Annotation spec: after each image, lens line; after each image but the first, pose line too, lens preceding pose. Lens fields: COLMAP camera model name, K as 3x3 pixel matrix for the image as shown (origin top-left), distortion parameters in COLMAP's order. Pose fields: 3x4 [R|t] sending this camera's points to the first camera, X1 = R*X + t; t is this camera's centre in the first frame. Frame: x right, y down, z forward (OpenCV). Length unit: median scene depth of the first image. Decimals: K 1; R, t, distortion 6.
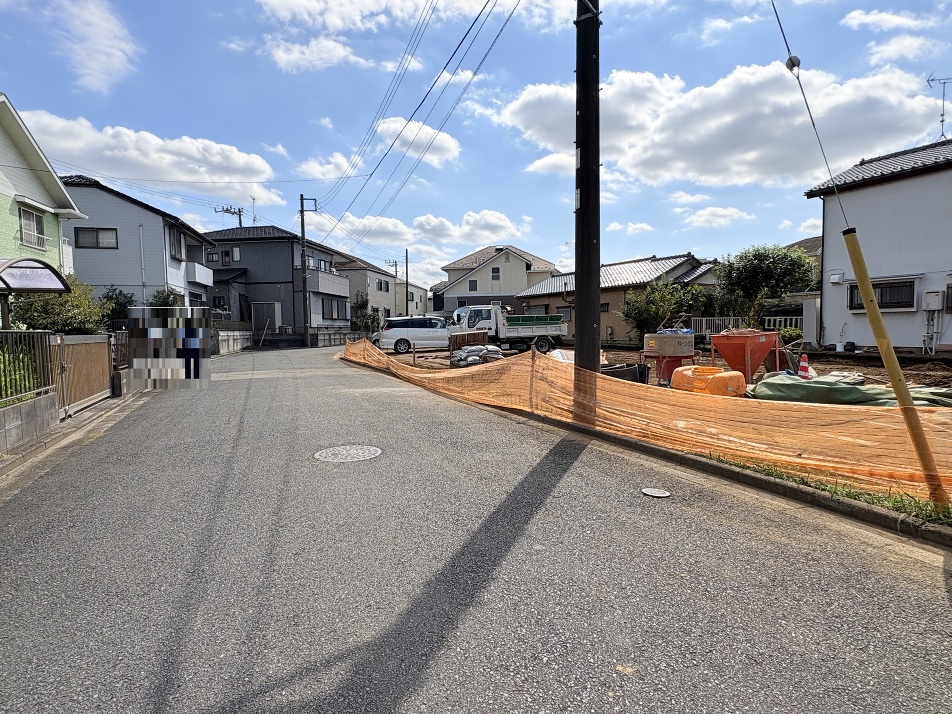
lens RADIAL K [[508.1, 0, 476.0], [0, 508.1, 357.0], [0, 0, 1]] dist [0.000842, -0.000882]
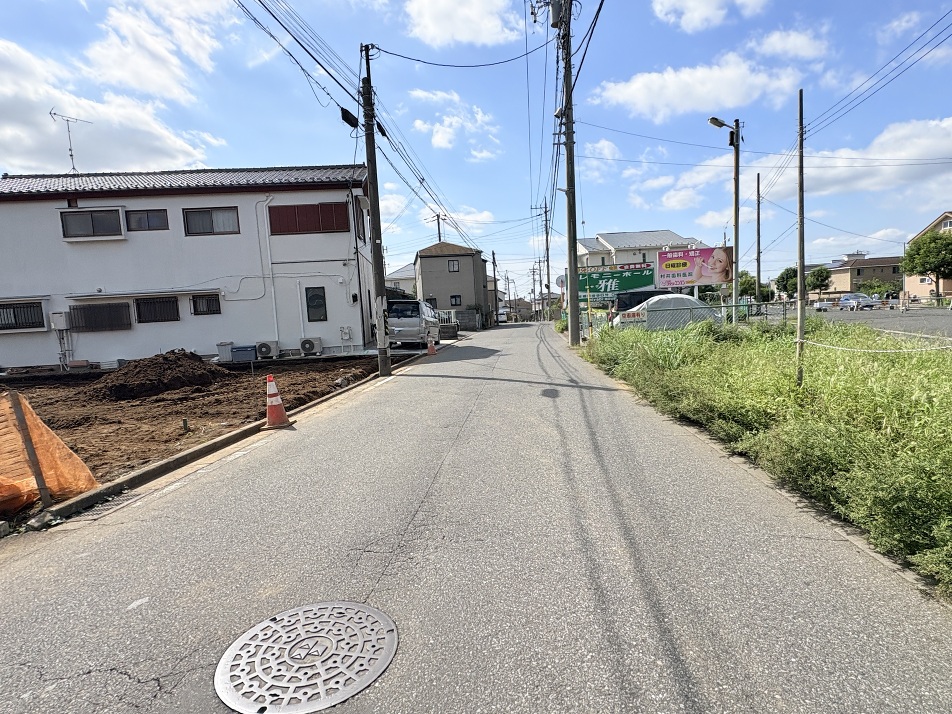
lens RADIAL K [[508.1, 0, 476.0], [0, 508.1, 357.0], [0, 0, 1]] dist [0.000842, -0.000882]
pose [[0.403477, -0.085551, 0.910982, 0.139153], [0.103851, 0.993467, 0.047301, 0.002787], [-0.909077, 0.075521, 0.409726, -0.119067]]
